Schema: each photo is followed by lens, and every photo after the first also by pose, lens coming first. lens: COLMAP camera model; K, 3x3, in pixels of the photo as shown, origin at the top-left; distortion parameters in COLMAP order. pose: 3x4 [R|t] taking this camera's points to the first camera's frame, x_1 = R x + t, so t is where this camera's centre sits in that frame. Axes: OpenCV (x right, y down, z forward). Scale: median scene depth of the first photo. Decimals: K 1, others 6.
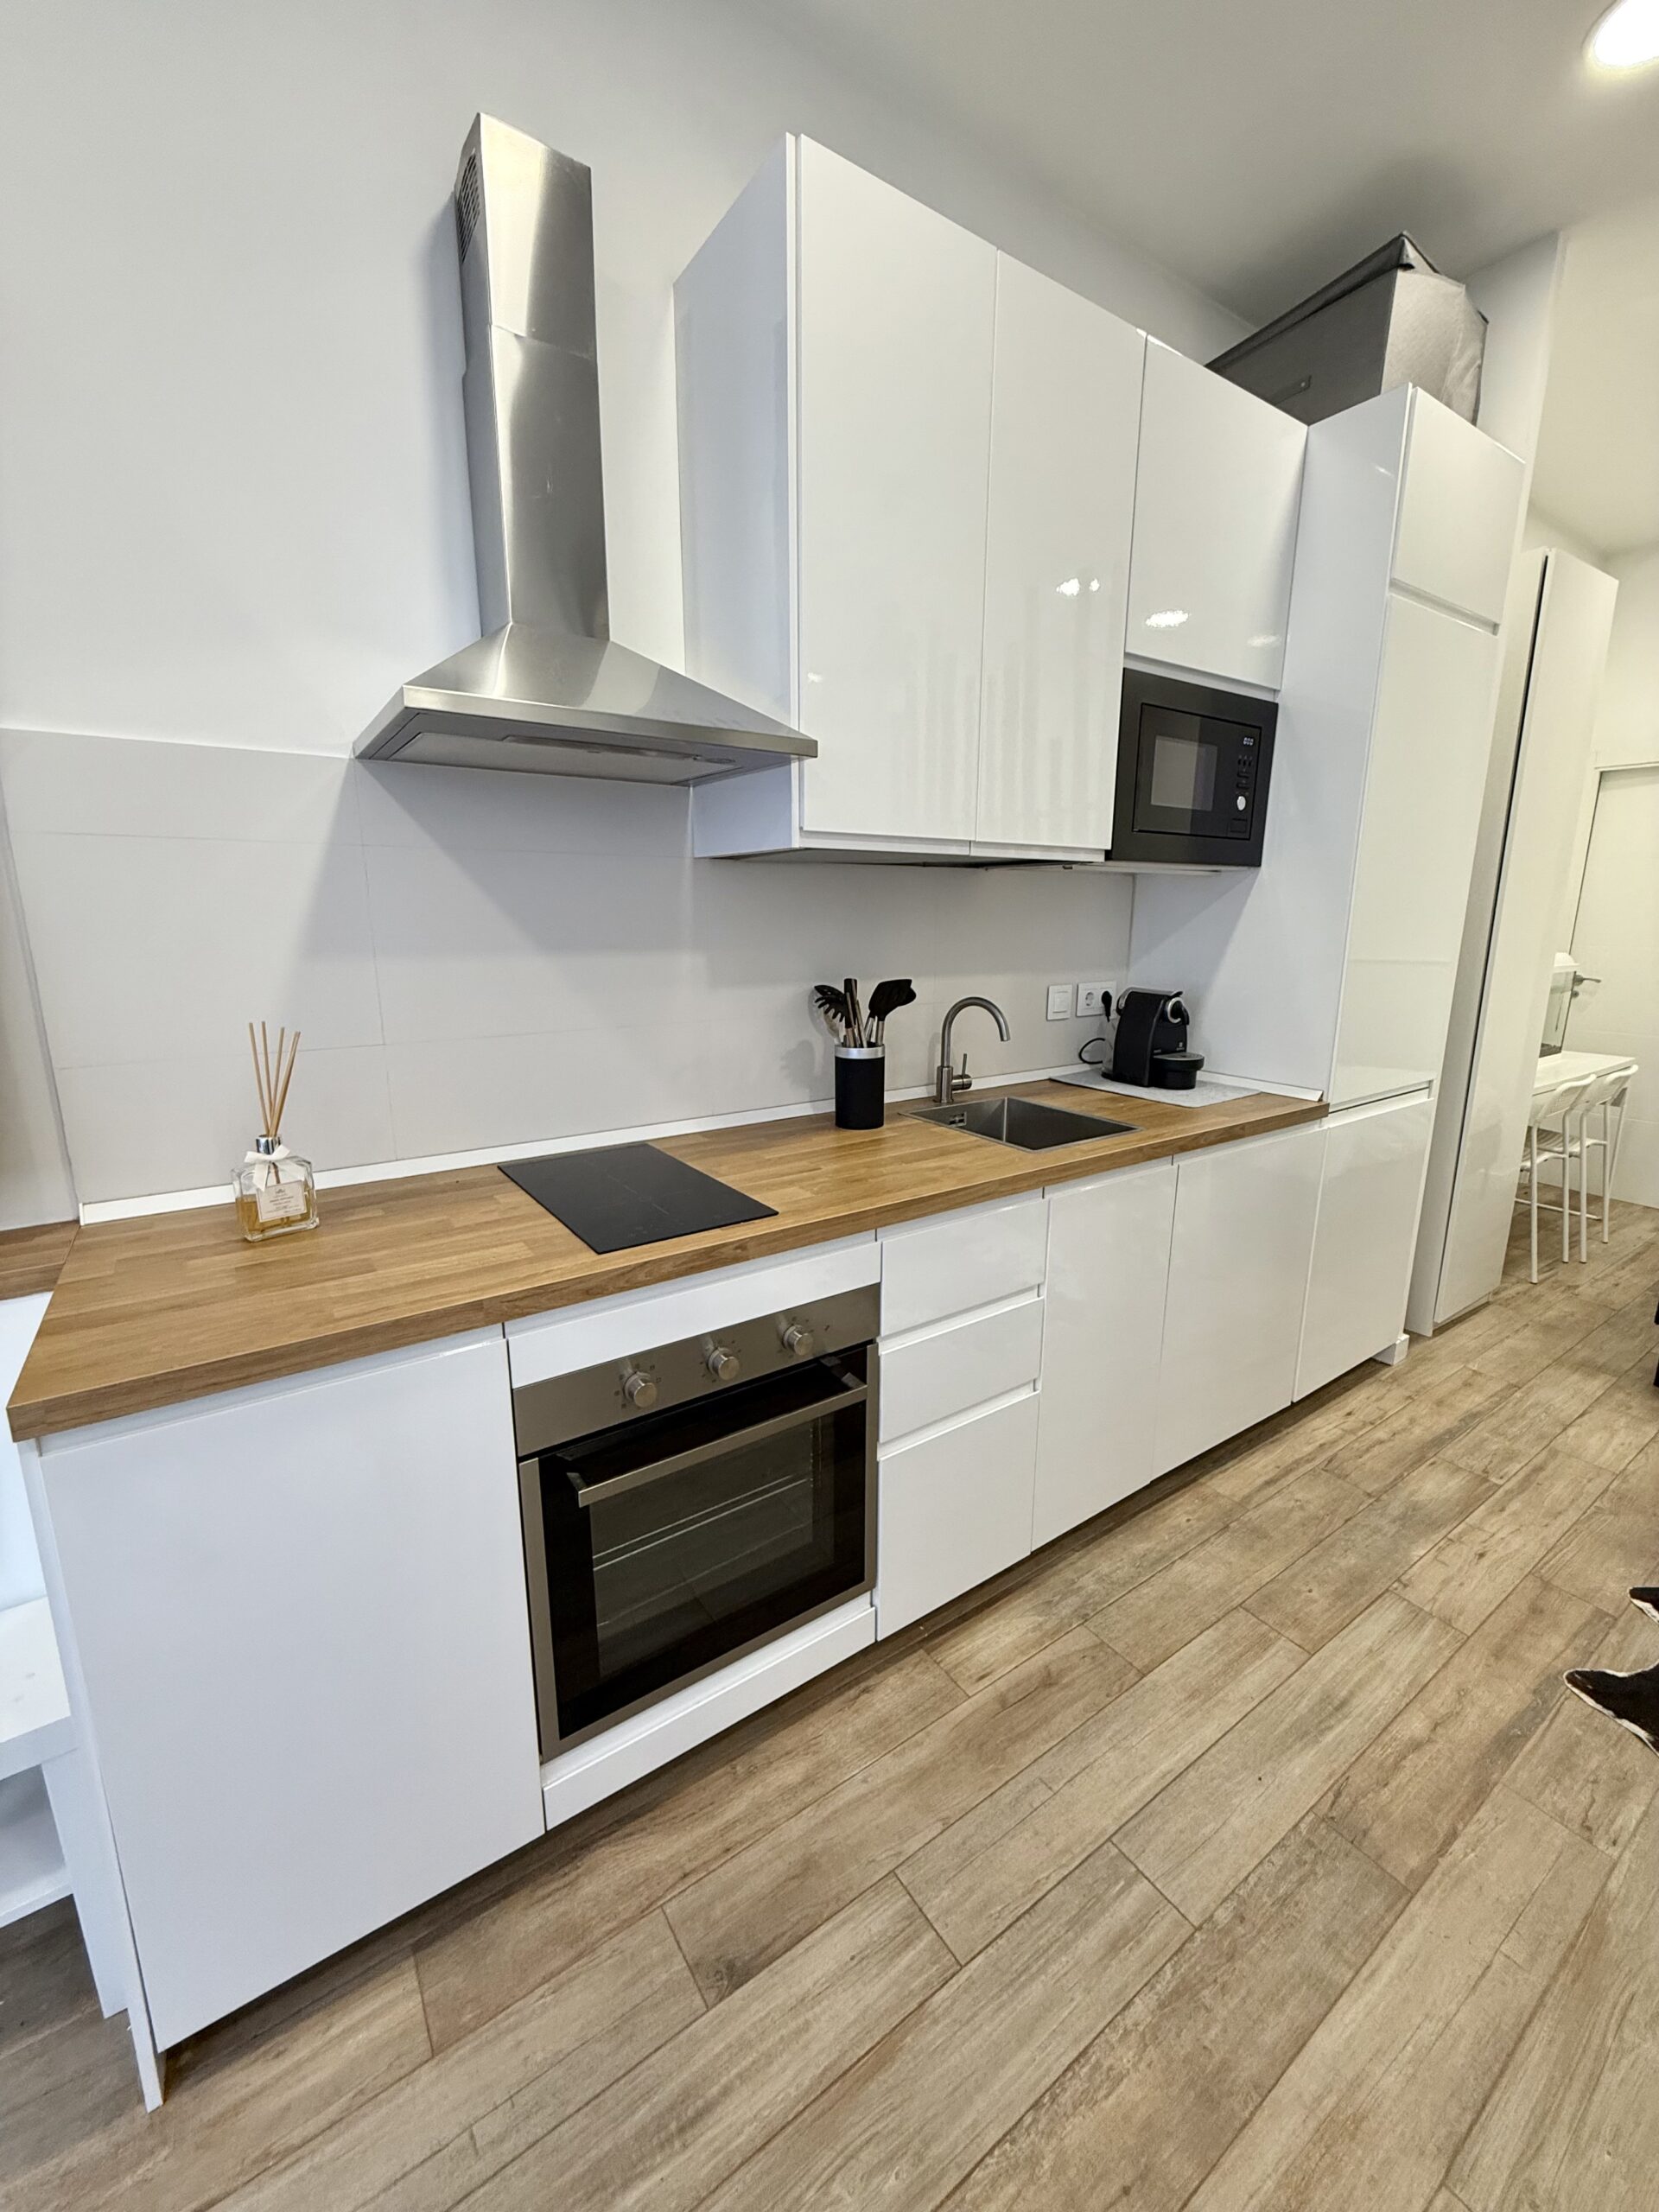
lens RADIAL K [[884.1, 0, 825.1], [0, 884.1, 1099.4], [0, 0, 1]] dist [-0.000801, 0.000022]
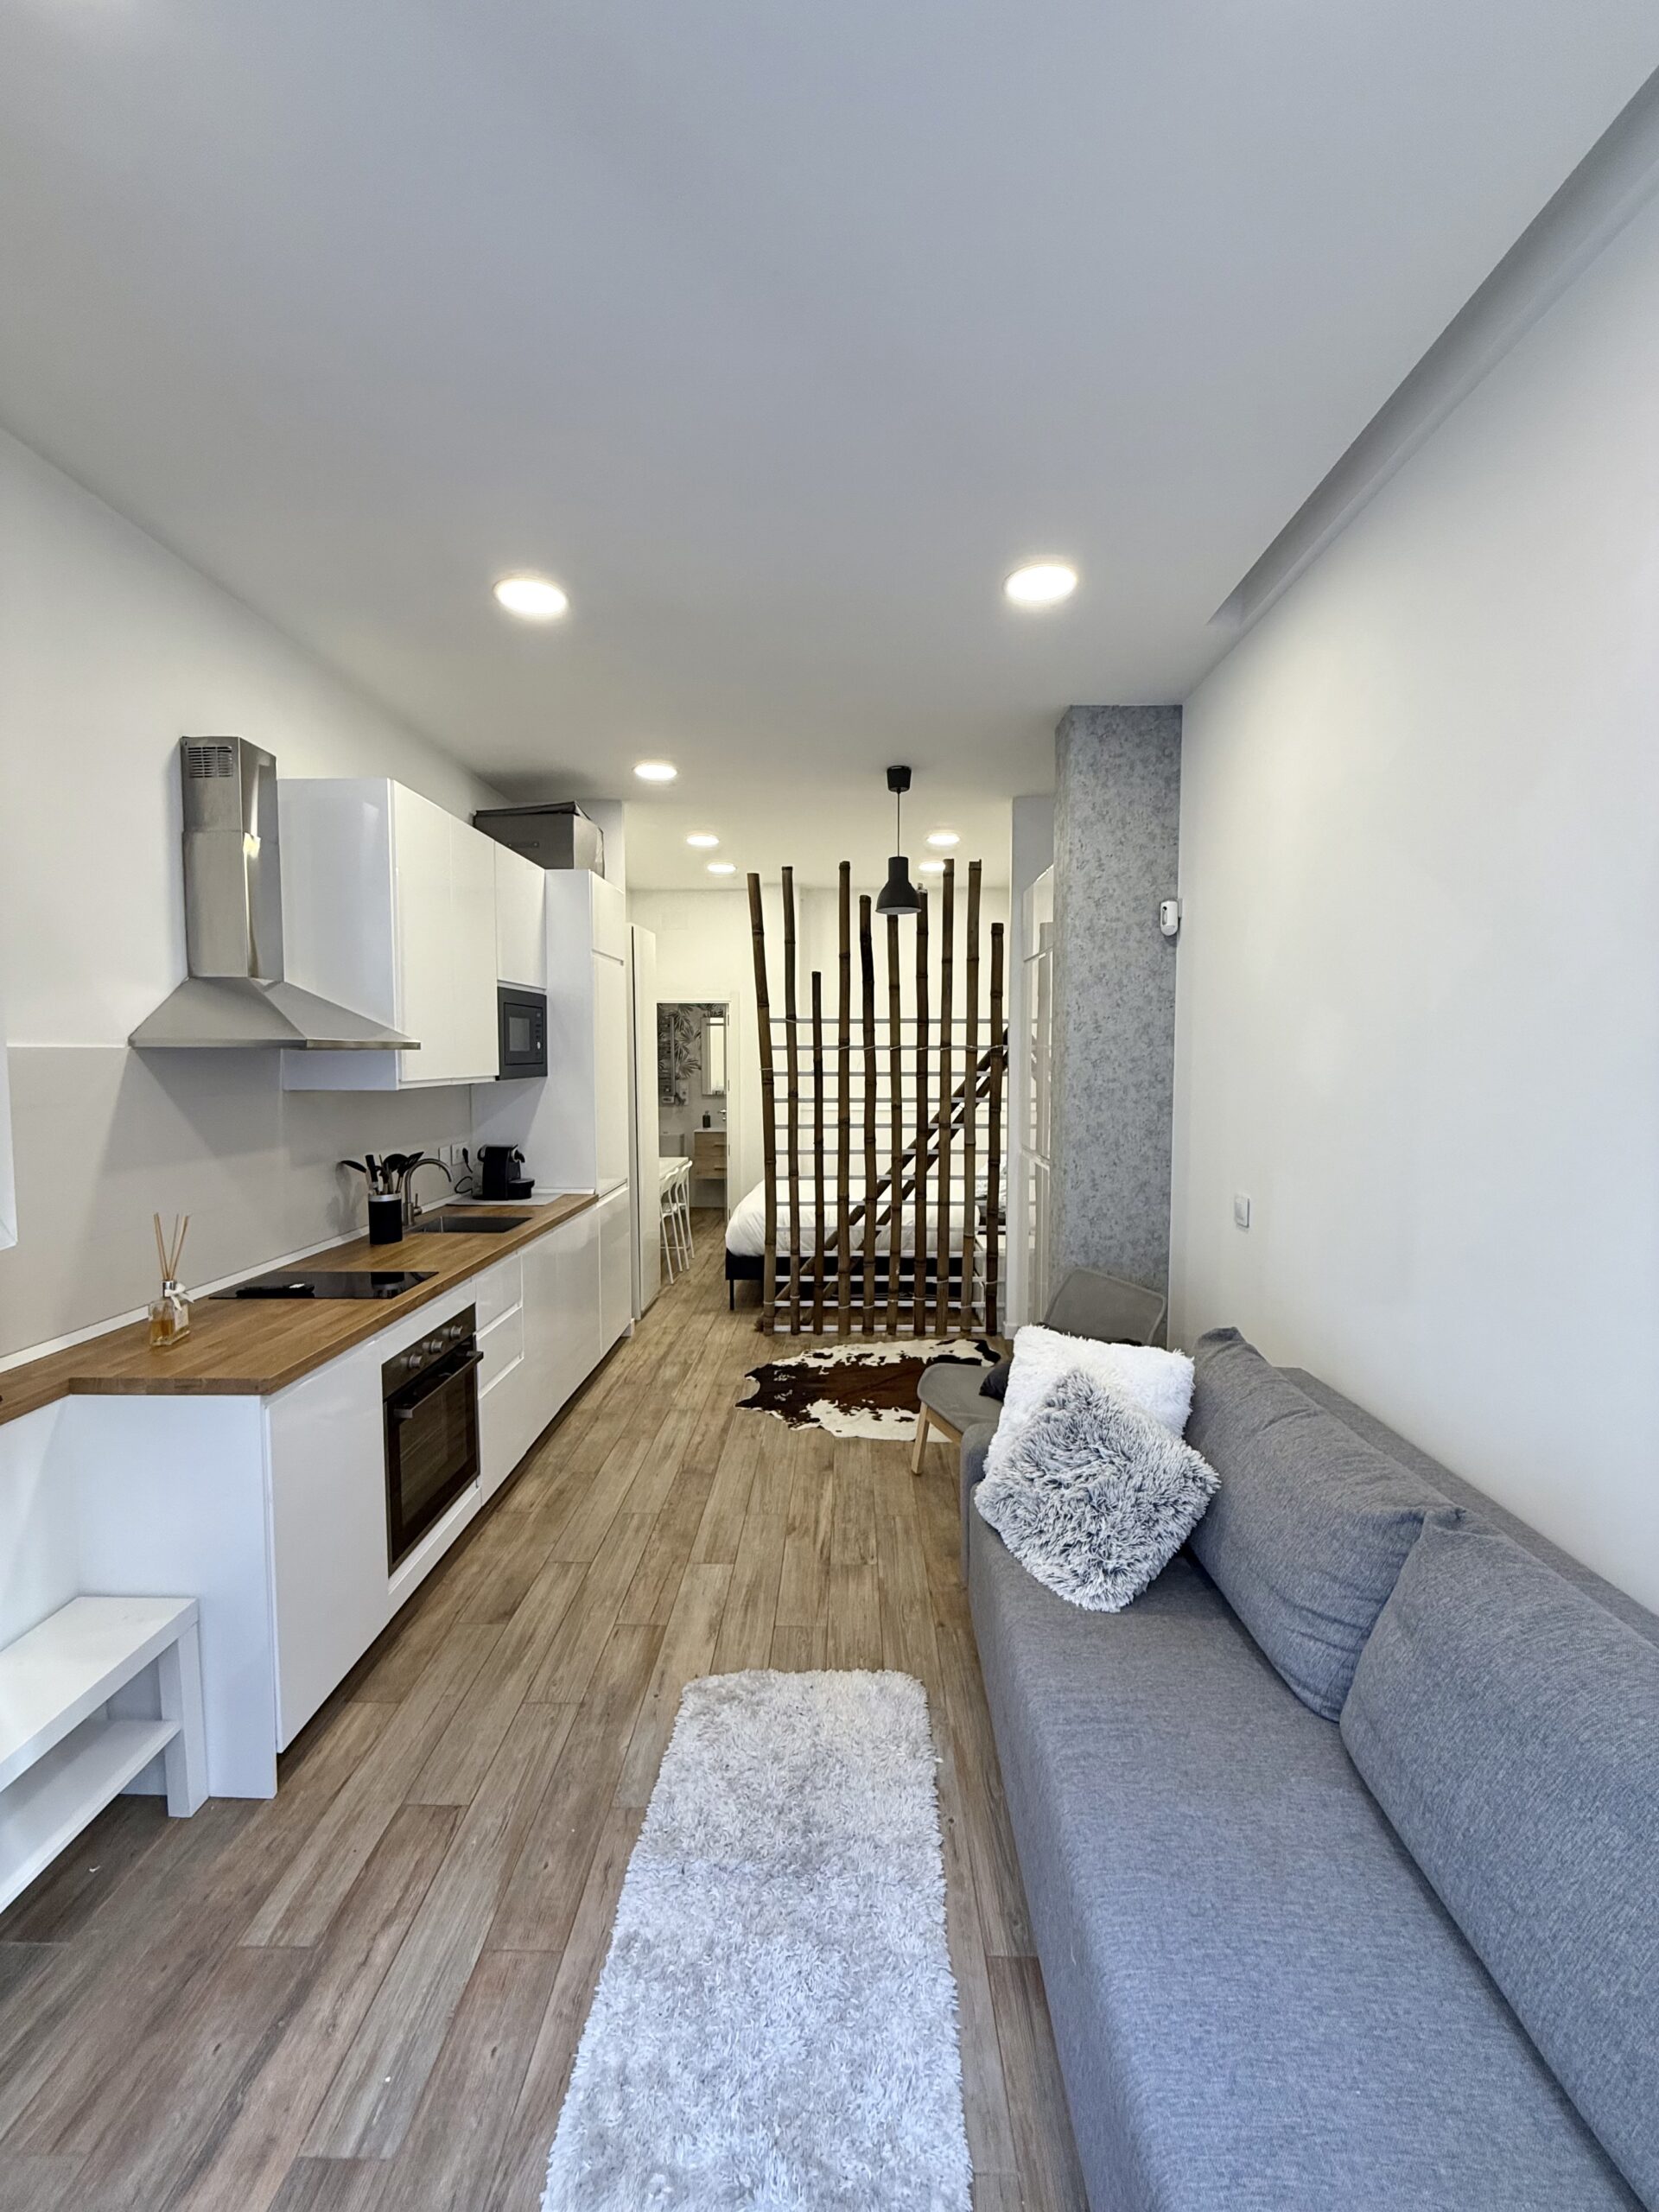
lens RADIAL K [[880.5, 0, 829.5], [0, 880.5, 1106.0], [0, 0, 1]] dist [0.000838, 0.000183]
pose [[0.583834, -0.051728, 0.810223, -0.894254], [0.172720, 0.983037, -0.061698, 0.026539], [-0.793288, 0.175963, 0.582865, -0.740011]]
